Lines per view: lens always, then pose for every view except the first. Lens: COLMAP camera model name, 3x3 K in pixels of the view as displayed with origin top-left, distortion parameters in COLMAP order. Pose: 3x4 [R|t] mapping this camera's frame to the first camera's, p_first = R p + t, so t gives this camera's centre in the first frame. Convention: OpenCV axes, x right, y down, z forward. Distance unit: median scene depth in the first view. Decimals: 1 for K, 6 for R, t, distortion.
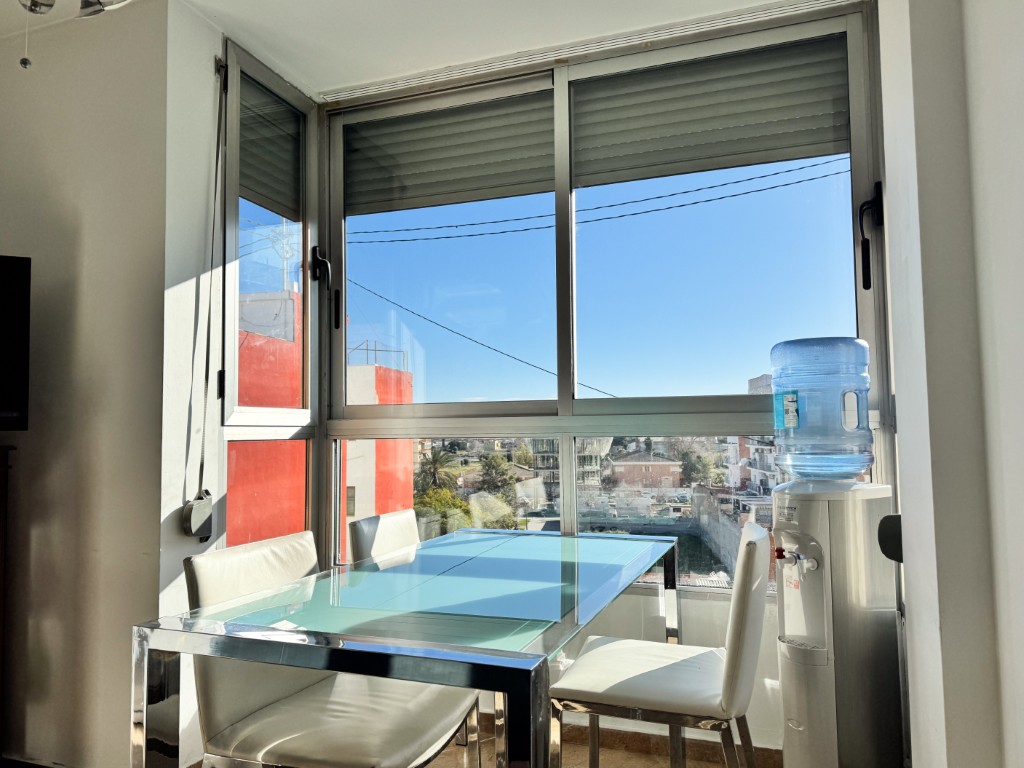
lens RADIAL K [[727.0, 0, 518.3], [0, 727.0, 390.8], [0, 0, 1]] dist [0.063852, -0.087412]
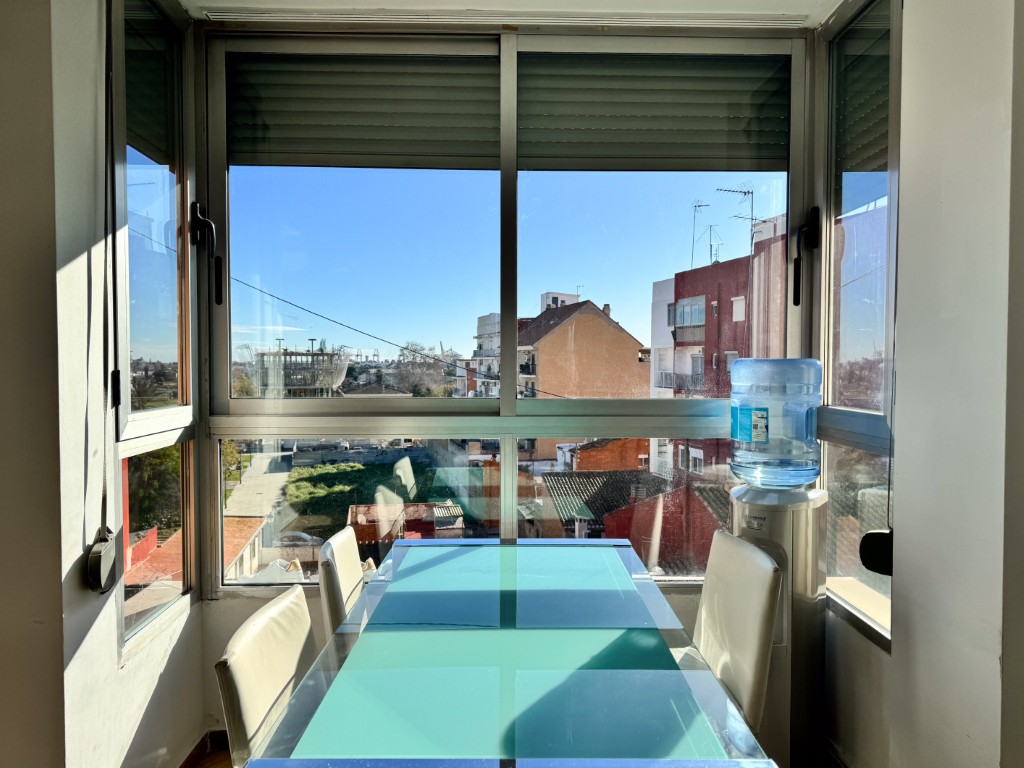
lens RADIAL K [[727.0, 0, 517.8], [0, 727.0, 384.5], [0, 0, 1]] dist [0.063852, -0.087412]
pose [[0.931471, 0.003153, 0.363802, -0.273435], [-0.034869, 0.996133, 0.080644, -0.085492], [-0.362141, -0.087803, 0.927979, 0.117288]]
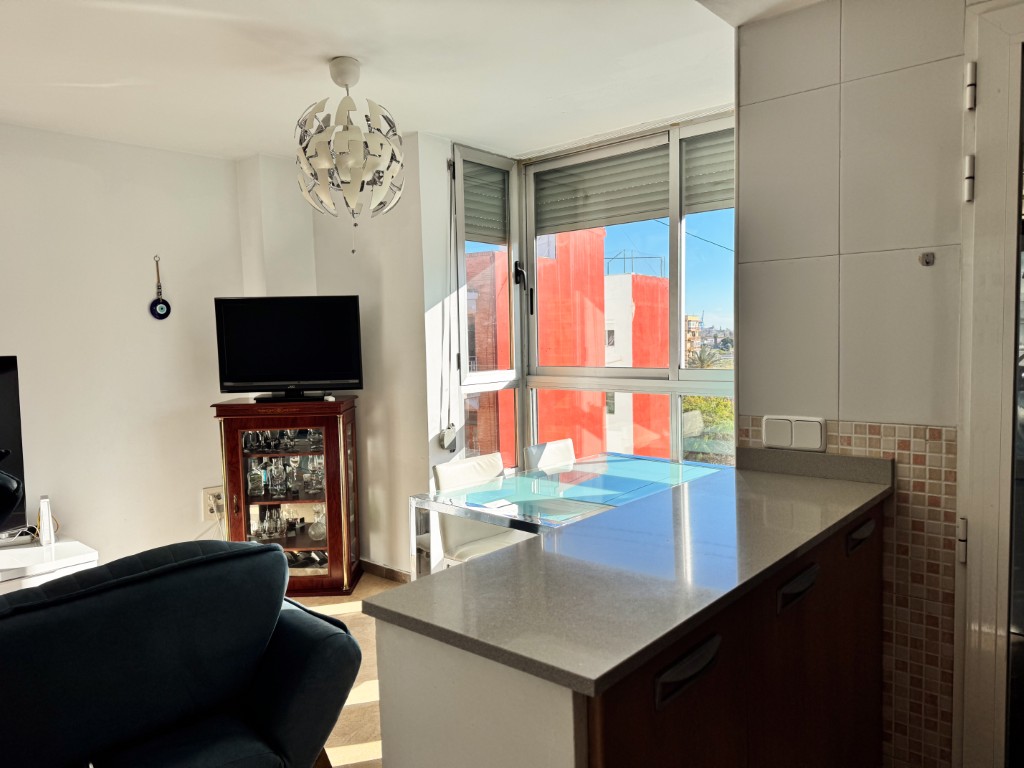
lens RADIAL K [[727.0, 0, 509.7], [0, 727.0, 387.0], [0, 0, 1]] dist [0.063852, -0.087412]
pose [[0.927605, 0.018756, -0.373092, 0.309513], [0.033014, 0.990715, 0.131886, -0.157272], [0.372102, -0.134655, 0.918373, -0.471027]]
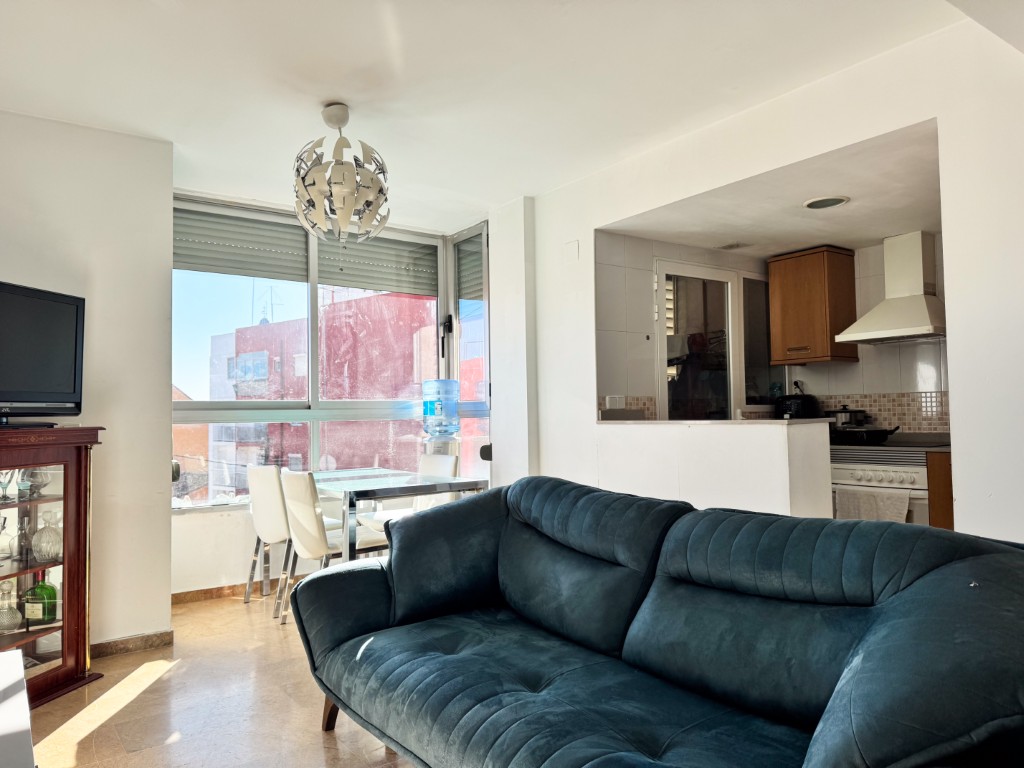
lens RADIAL K [[727.0, 0, 522.5], [0, 727.0, 388.5], [0, 0, 1]] dist [0.063852, -0.087412]
pose [[0.547337, 0.032998, 0.836262, -1.213245], [-0.037406, 0.999188, -0.014944, -0.010375], [-0.836076, -0.023102, 0.548127, -0.460950]]
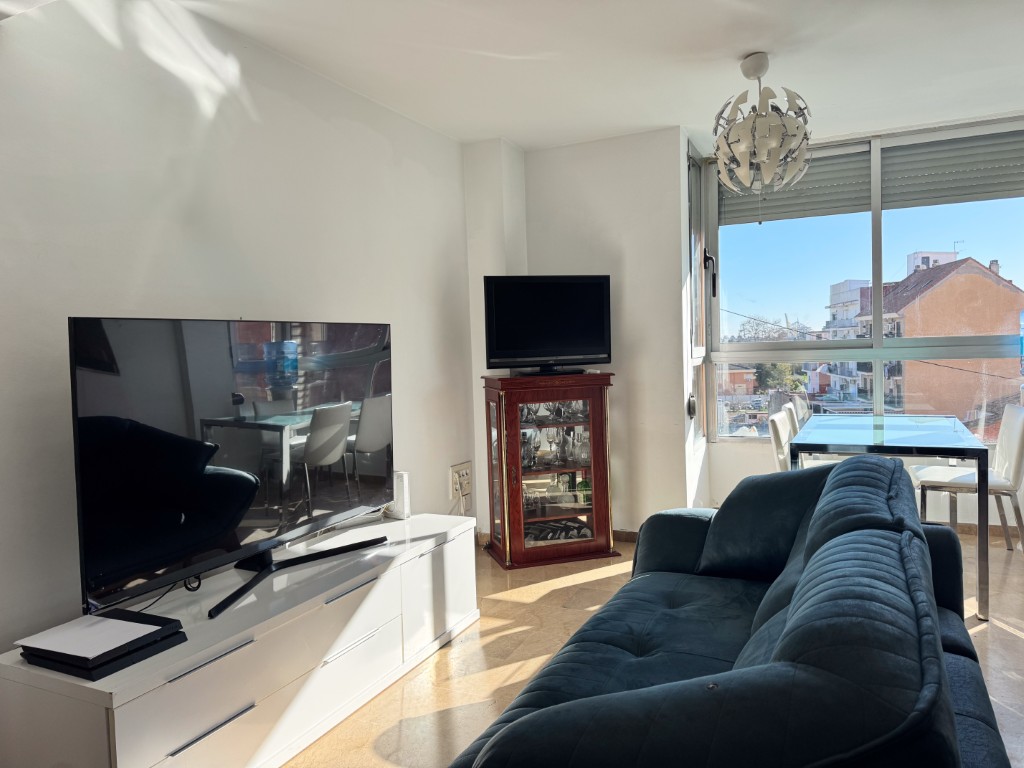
lens RADIAL K [[727.0, 0, 504.6], [0, 727.0, 385.1], [0, 0, 1]] dist [0.063852, -0.087412]
pose [[0.994959, -0.016739, -0.098875, -0.653939], [0.027878, 0.993274, 0.112384, -0.100108], [0.096329, -0.114574, 0.988733, -0.831109]]
